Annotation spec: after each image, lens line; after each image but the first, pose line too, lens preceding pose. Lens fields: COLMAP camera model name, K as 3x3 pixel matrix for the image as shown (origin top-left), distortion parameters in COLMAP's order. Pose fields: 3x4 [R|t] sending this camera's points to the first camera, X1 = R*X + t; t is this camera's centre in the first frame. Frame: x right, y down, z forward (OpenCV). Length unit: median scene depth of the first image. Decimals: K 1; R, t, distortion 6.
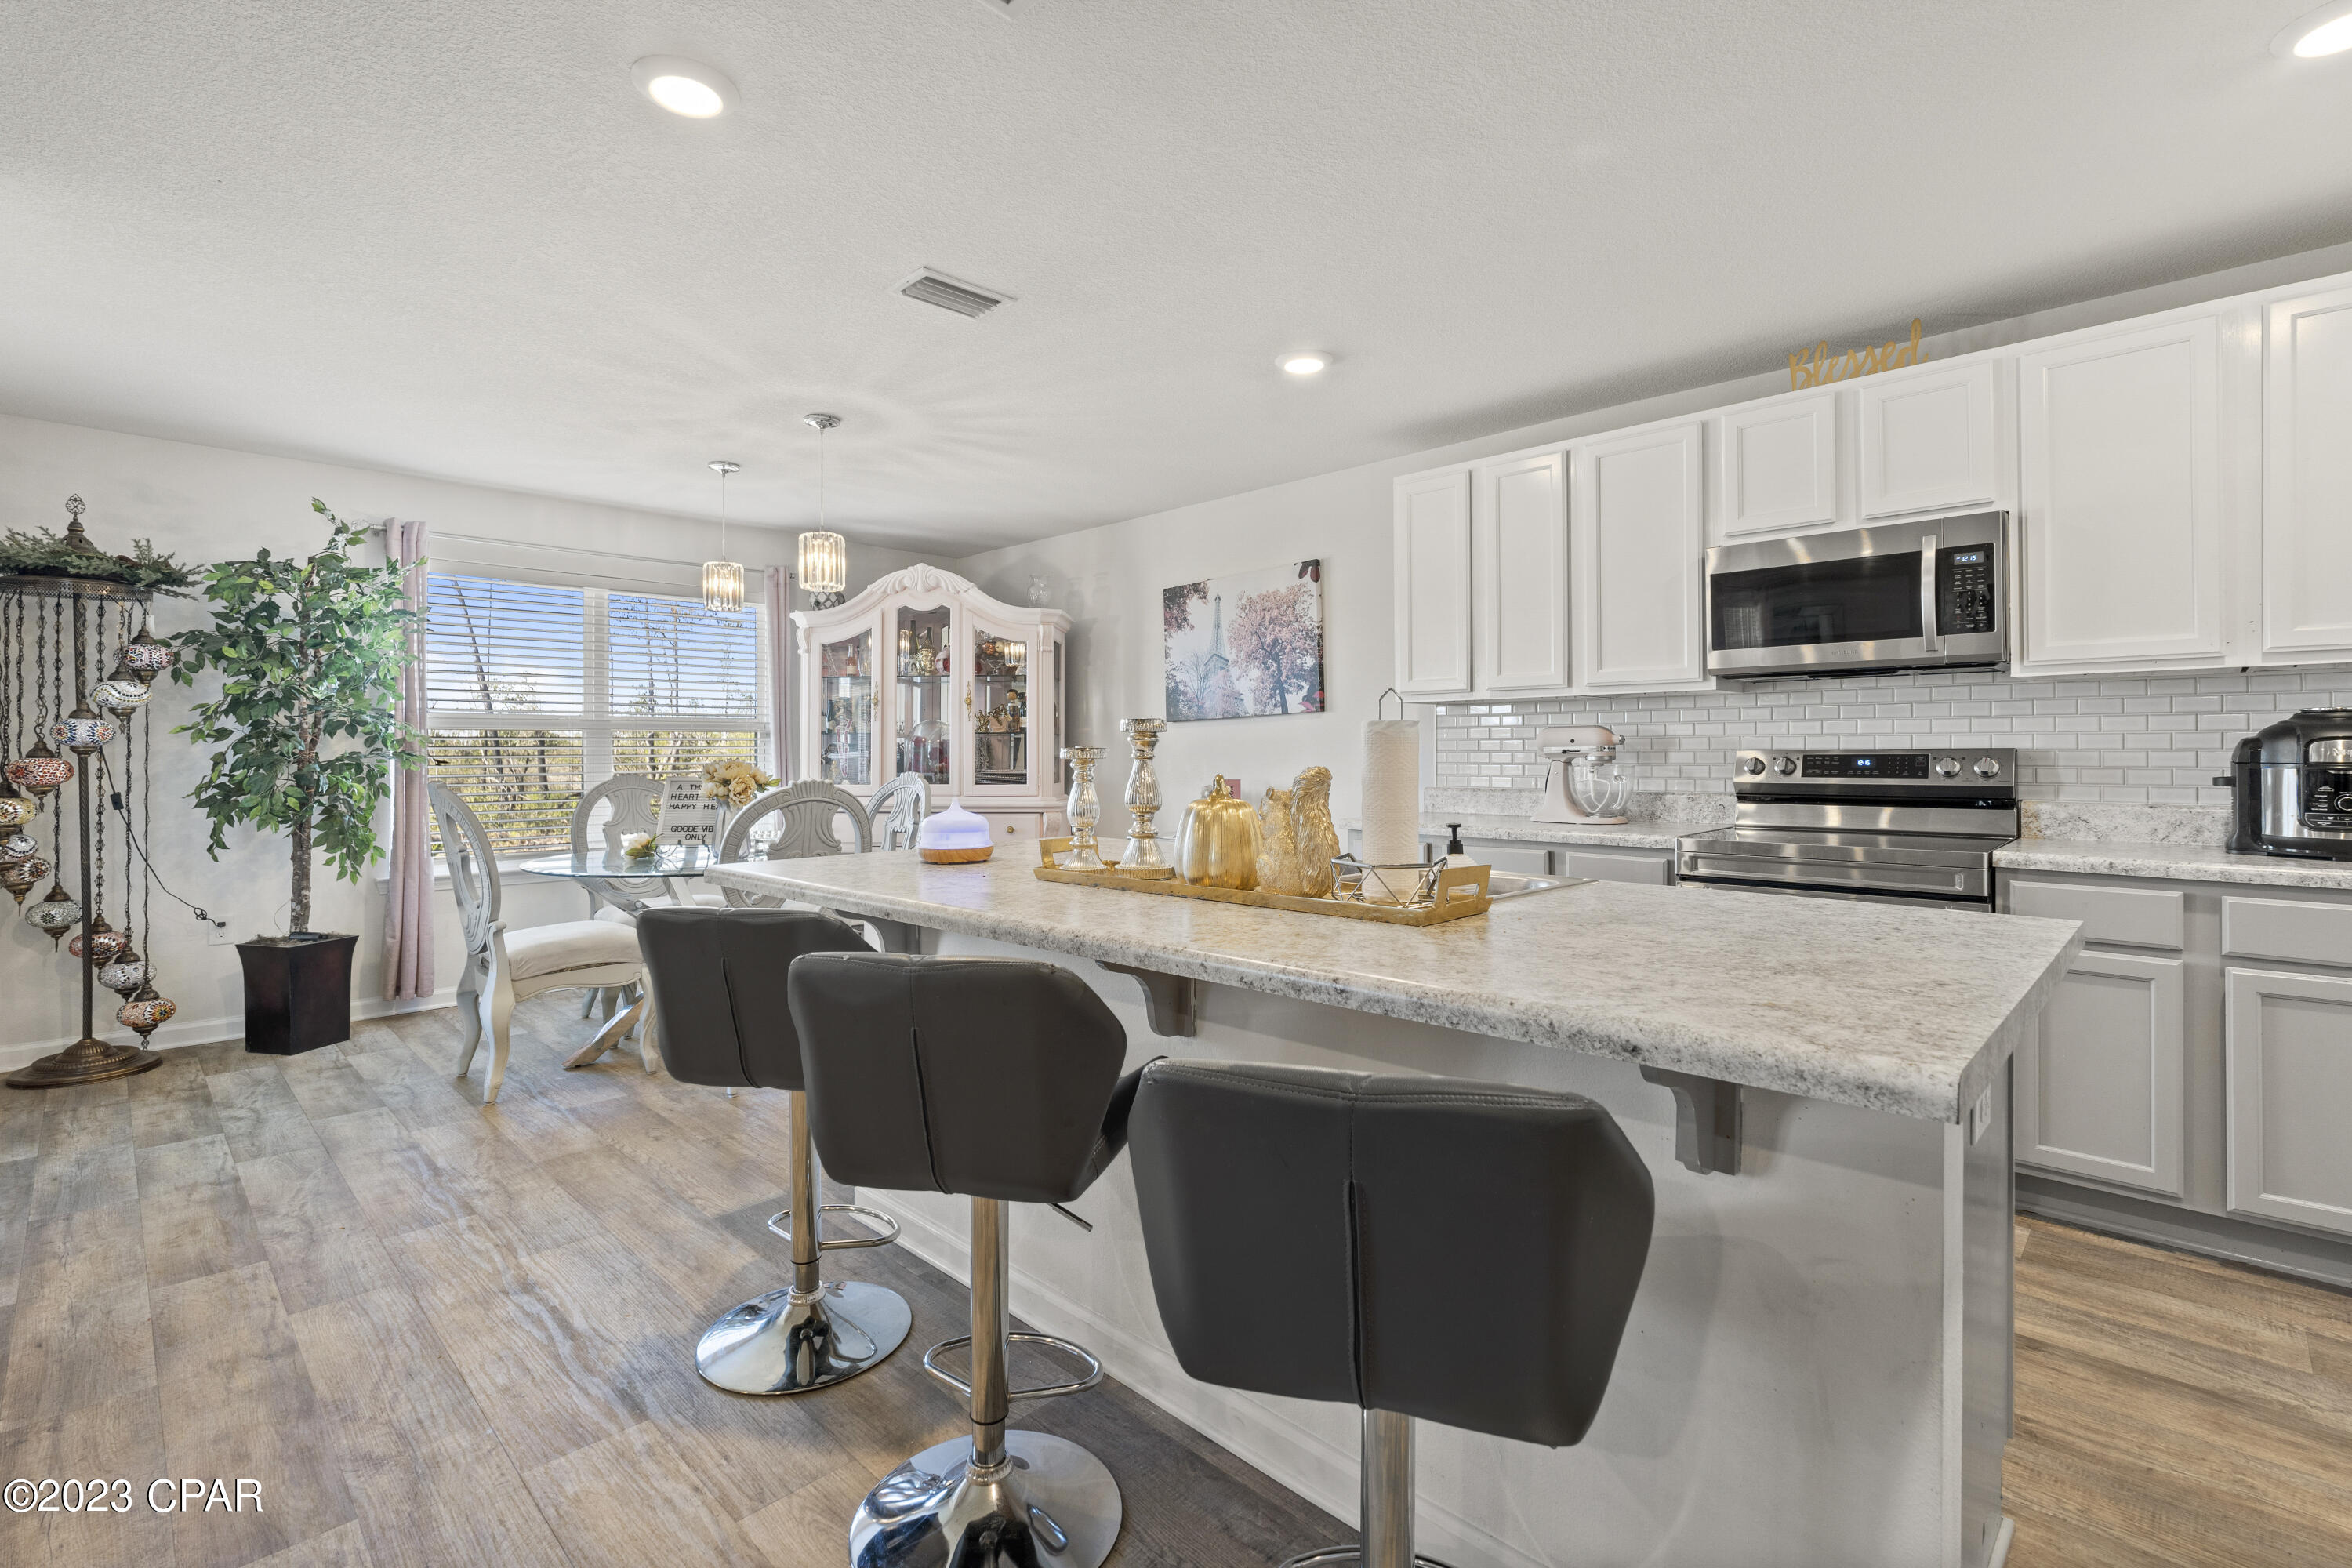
lens RADIAL K [[1067.0, 0, 1177.6], [0, 1067.0, 738.0], [0, 0, 1]] dist [0.000258, 0.000040]
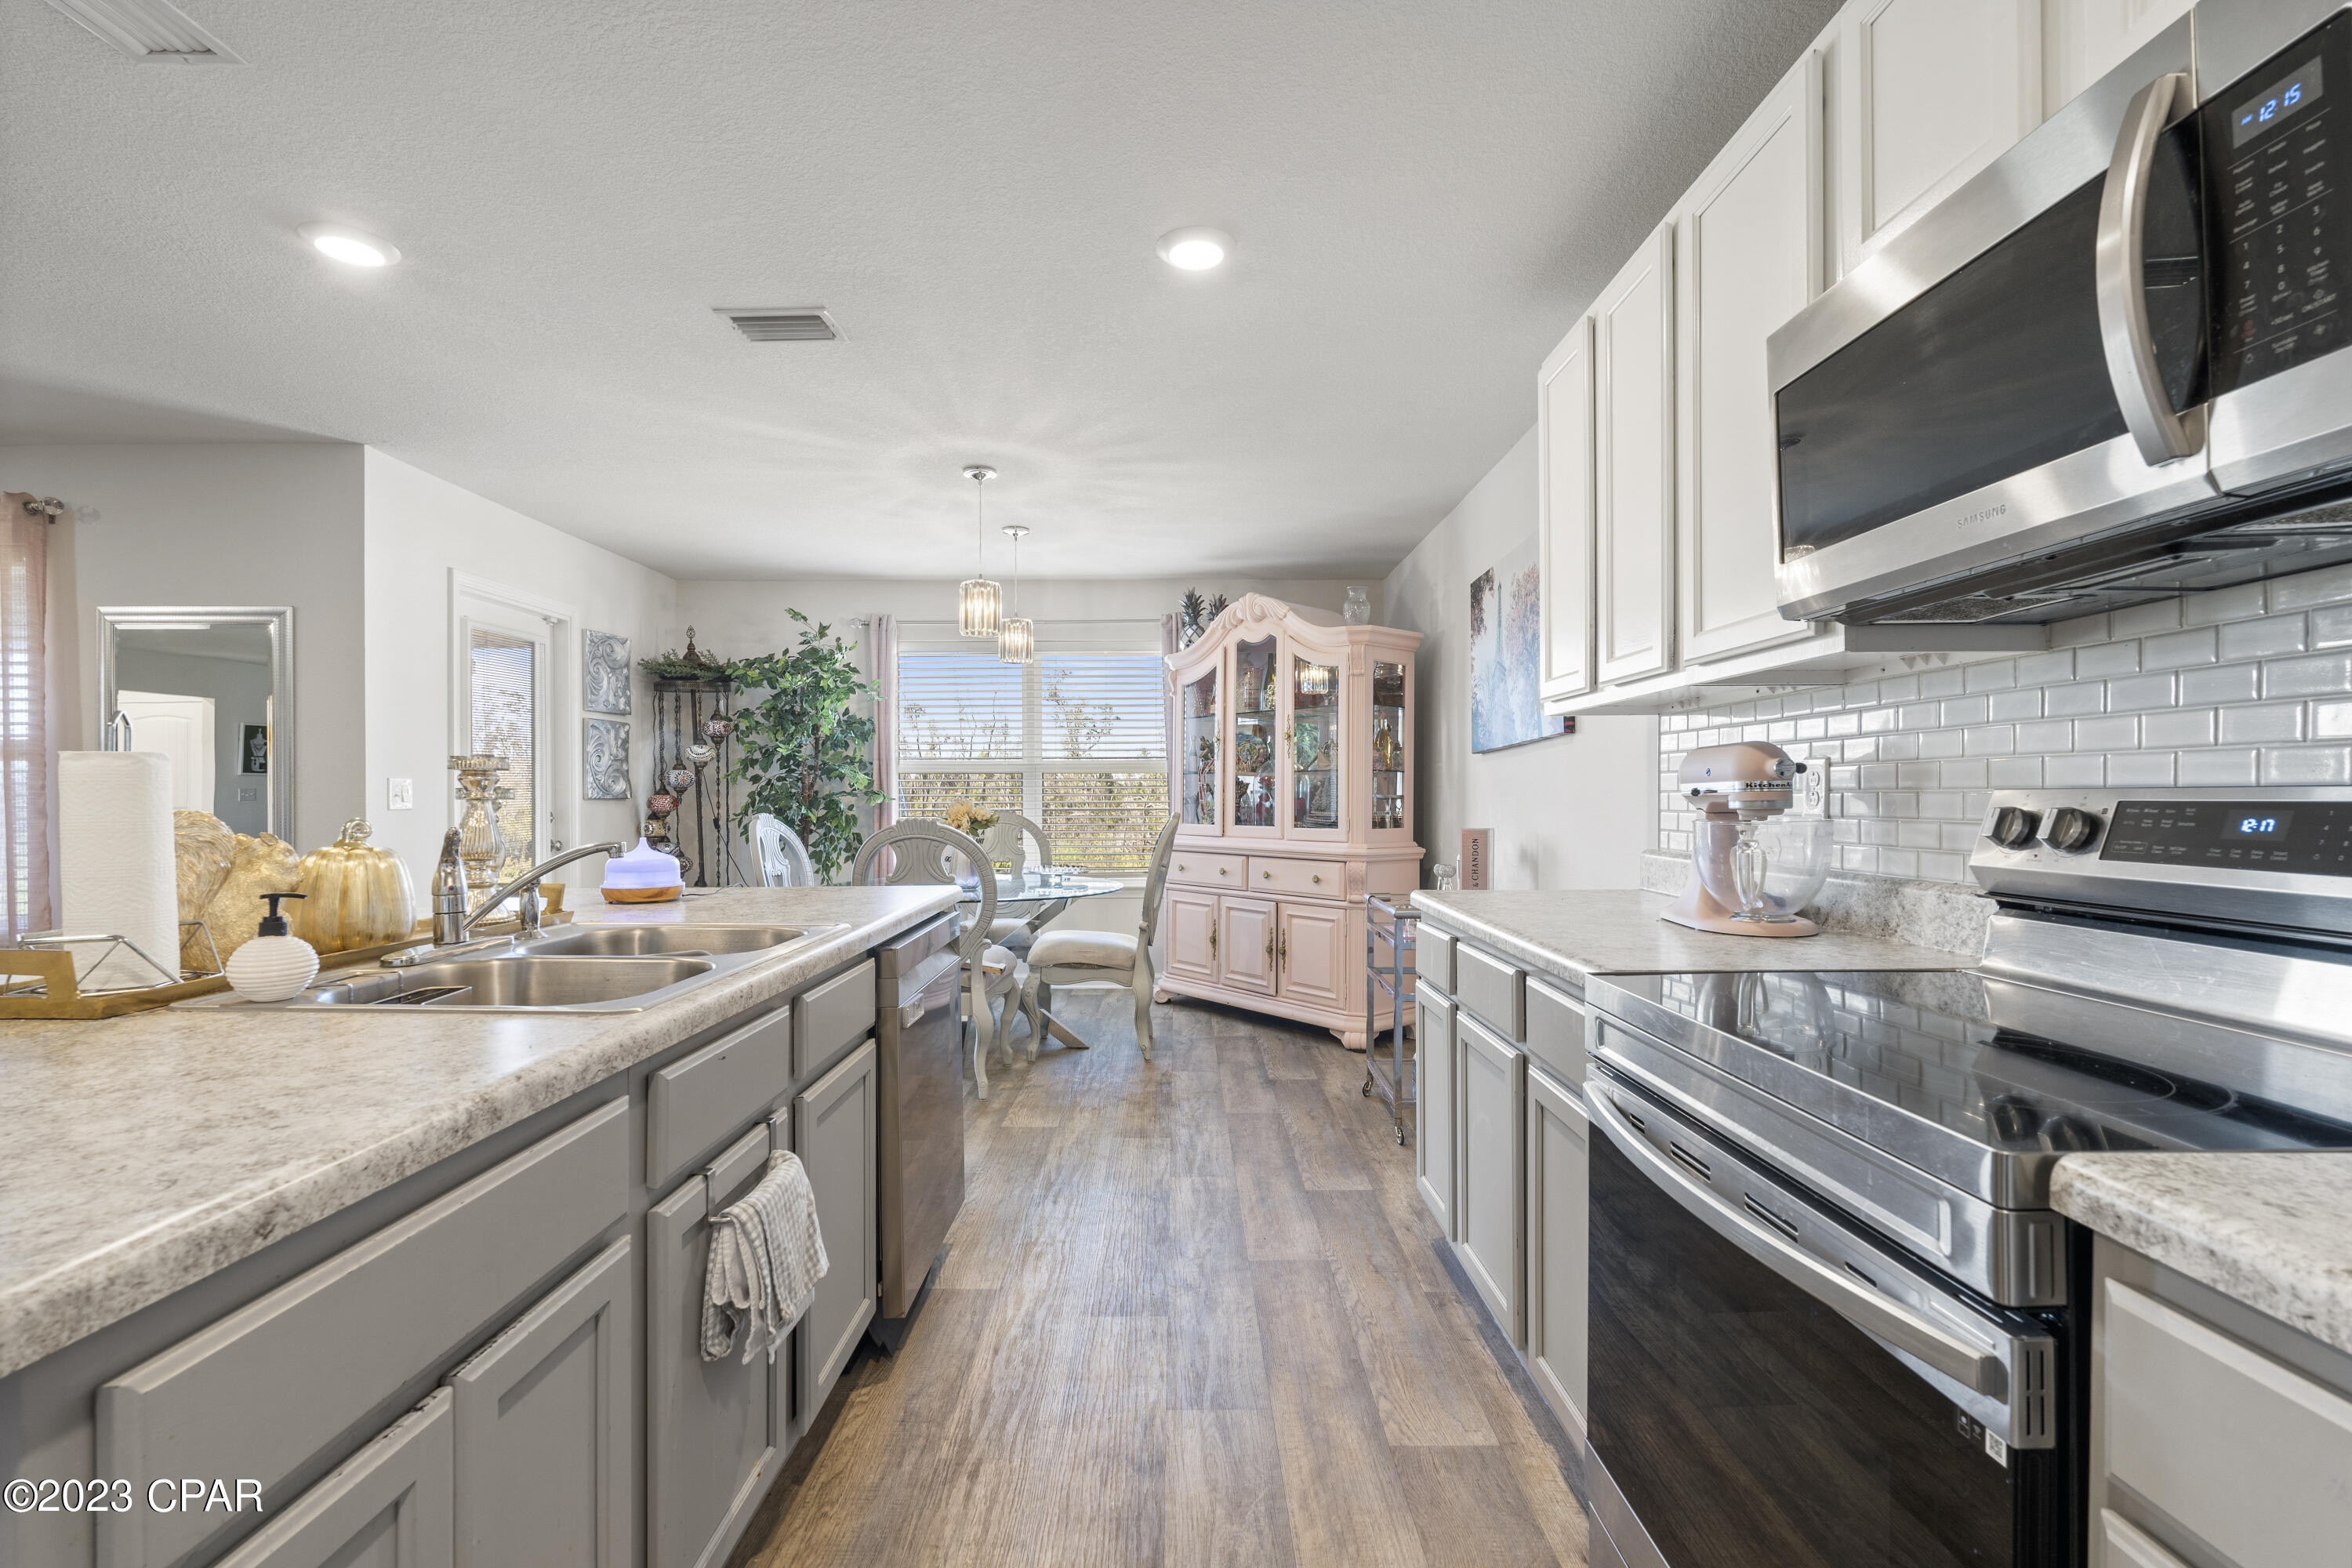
lens RADIAL K [[1039.5, 0, 1176.0], [0, 1039.5, 784.0], [0, 0, 1]] dist [-0.000104, -0.000039]
pose [[0.699950, -0.004674, -0.714176, 0.453577], [0.008746, 0.999960, 0.002027, 0.004468], [0.714138, -0.007665, 0.699963, 0.369676]]
